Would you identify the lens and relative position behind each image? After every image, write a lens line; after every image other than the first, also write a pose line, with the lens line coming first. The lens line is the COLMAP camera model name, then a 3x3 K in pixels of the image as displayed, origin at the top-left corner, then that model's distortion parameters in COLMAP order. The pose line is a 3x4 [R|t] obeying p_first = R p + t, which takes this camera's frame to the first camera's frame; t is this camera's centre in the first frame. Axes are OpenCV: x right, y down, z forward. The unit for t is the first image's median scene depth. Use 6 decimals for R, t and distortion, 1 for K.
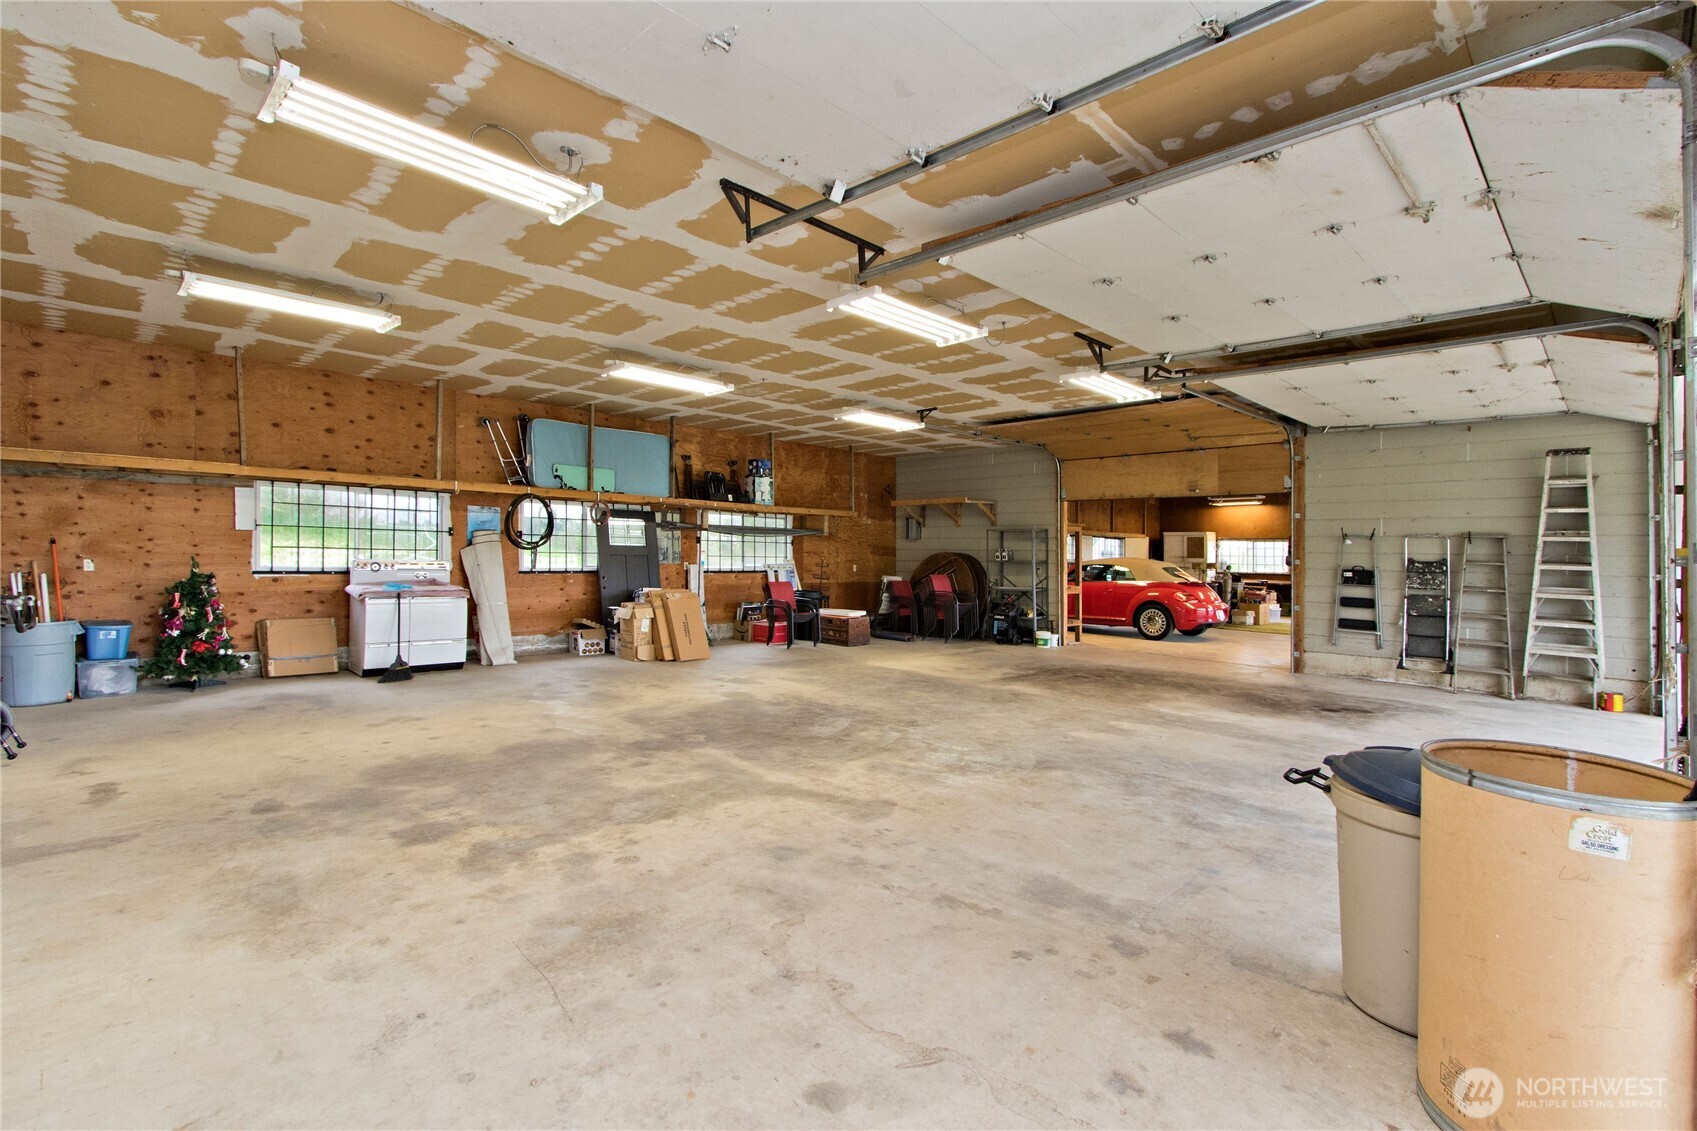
lens RADIAL K [[777.1, 0, 846.3], [0, 777.1, 554.9], [0, 0, 1]] dist [0.019550, 0.000911]
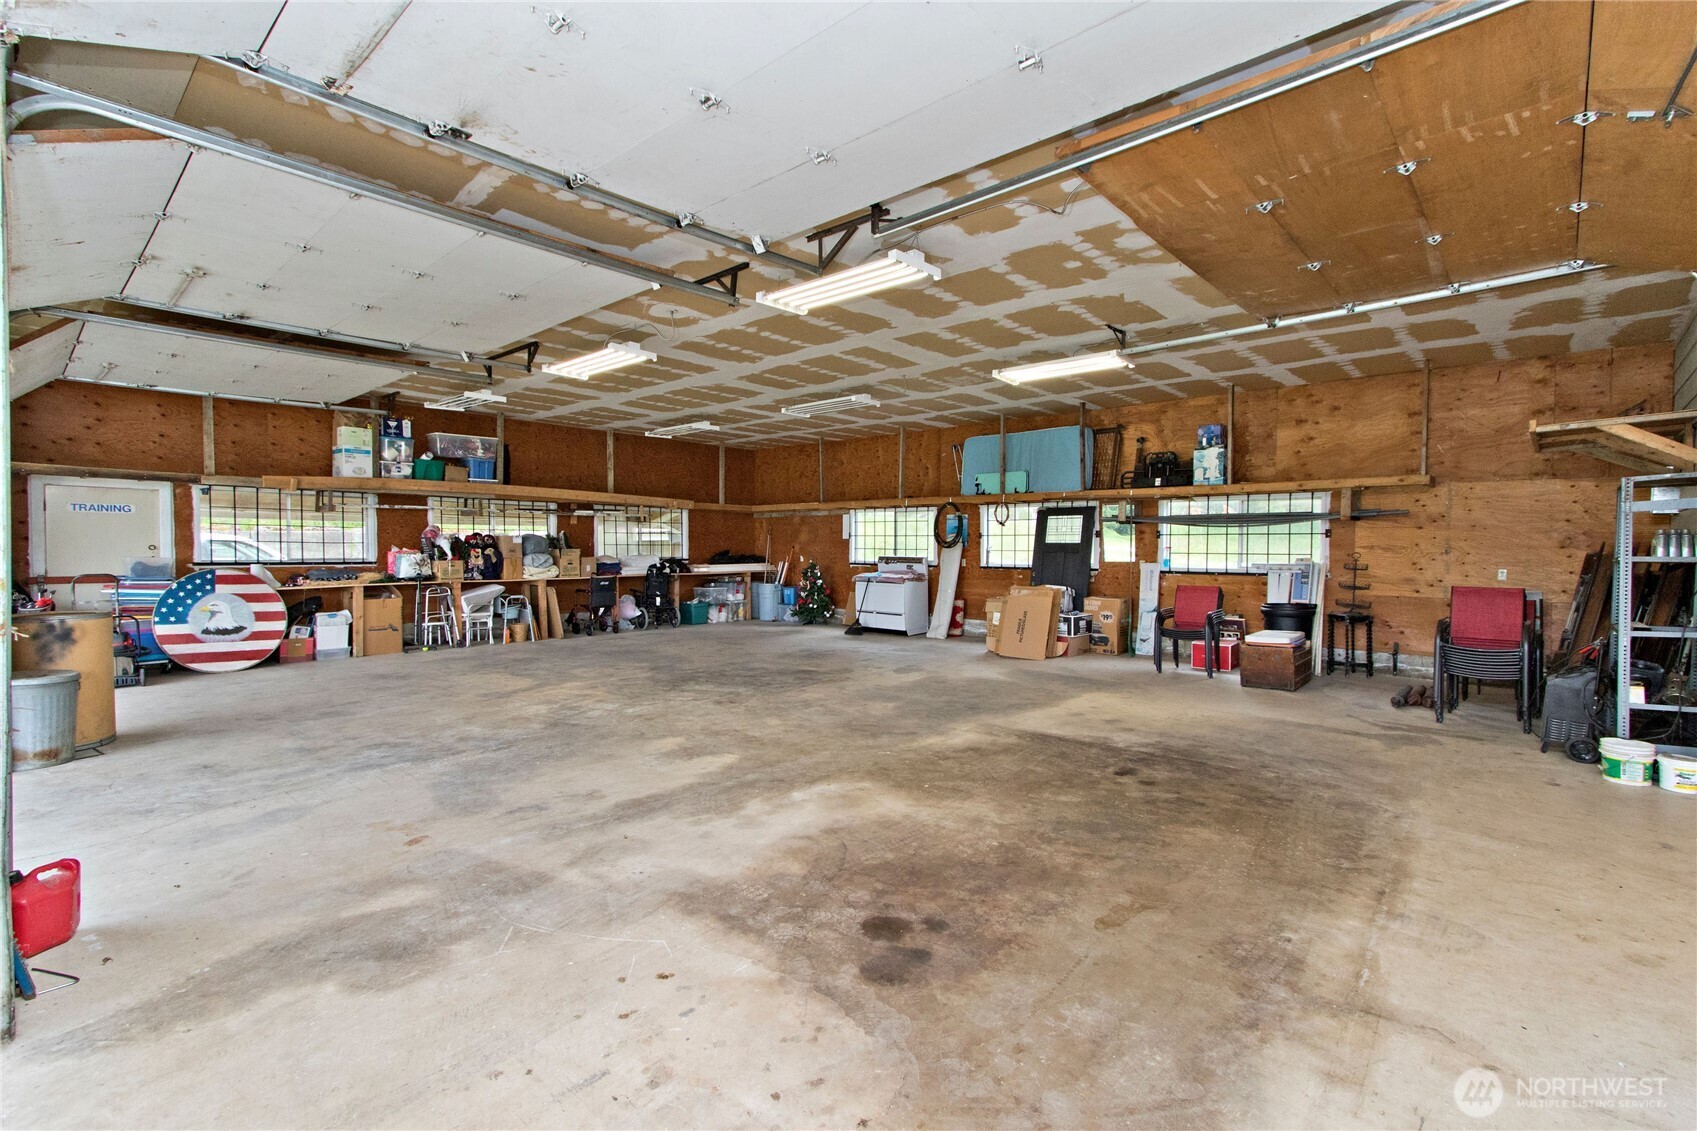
lens RADIAL K [[777.1, 0, 844.9], [0, 777.1, 565.7], [0, 0, 1]] dist [0.019550, 0.000911]
pose [[0.049152, 0.006021, -0.998773, 0.685834], [-0.005787, 0.999967, 0.005743, 0.012985], [0.998775, 0.005498, 0.049185, 0.659982]]
